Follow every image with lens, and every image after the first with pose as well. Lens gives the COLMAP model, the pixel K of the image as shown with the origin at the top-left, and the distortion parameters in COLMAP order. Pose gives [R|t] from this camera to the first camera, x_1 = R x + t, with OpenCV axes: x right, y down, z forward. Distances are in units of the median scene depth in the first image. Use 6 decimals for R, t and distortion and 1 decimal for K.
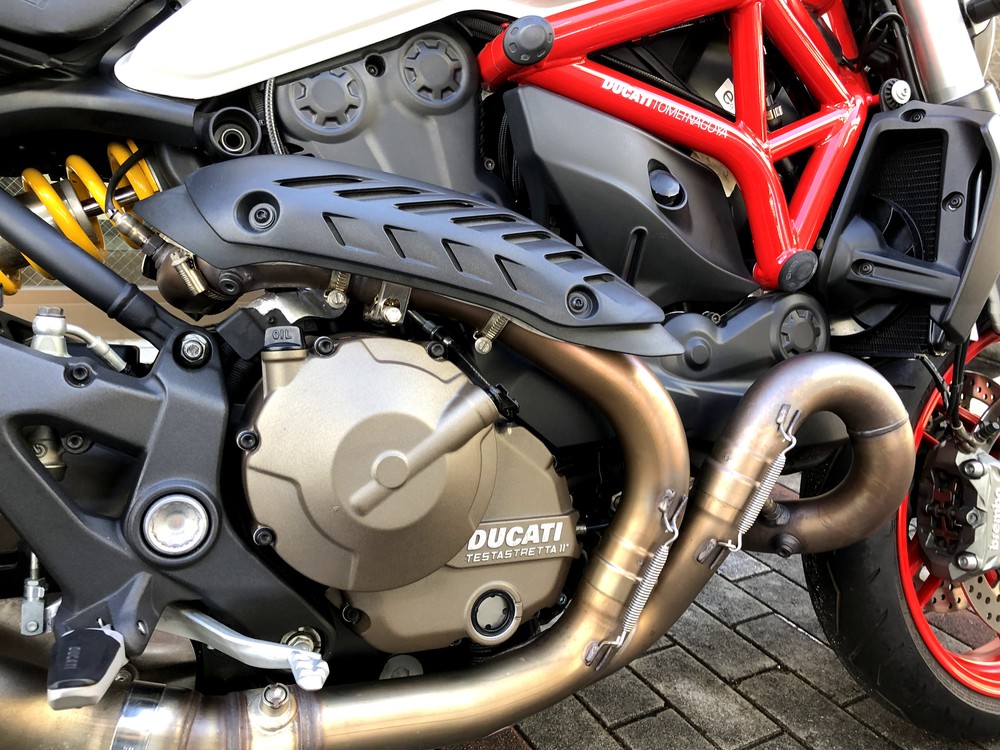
lens RADIAL K [[830.6, 0, 502.9], [0, 830.6, 381.7], [0, 0, 1]] dist [0.017967, 0.008194]
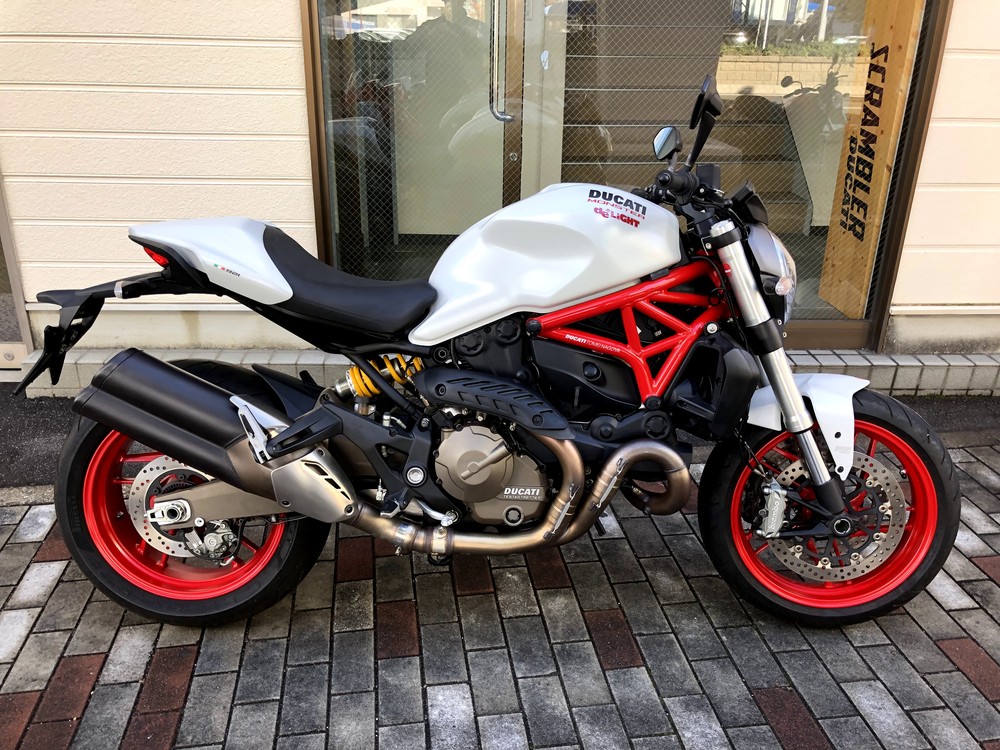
lens RADIAL K [[830.6, 0, 500.3], [0, 830.6, 376.4], [0, 0, 1]] dist [0.017967, 0.008194]
pose [[0.923450, 0.086688, -0.373798, 1.116831], [-0.055058, 0.994001, 0.094502, -0.547918], [0.379748, -0.066687, 0.922683, -1.906793]]
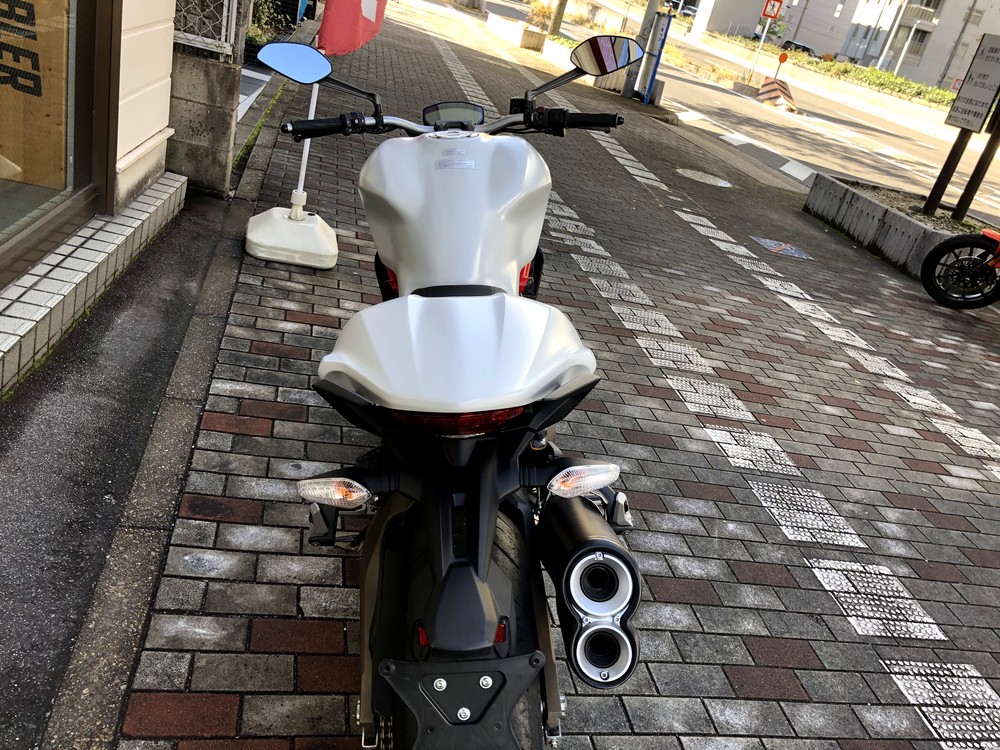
lens RADIAL K [[830.6, 0, 507.0], [0, 830.6, 371.9], [0, 0, 1]] dist [0.017967, 0.008194]
pose [[0.336245, -0.404739, 0.850368, -2.944224], [0.061128, 0.910417, 0.409150, -1.482078], [-0.939789, -0.085593, 0.330864, 0.022530]]
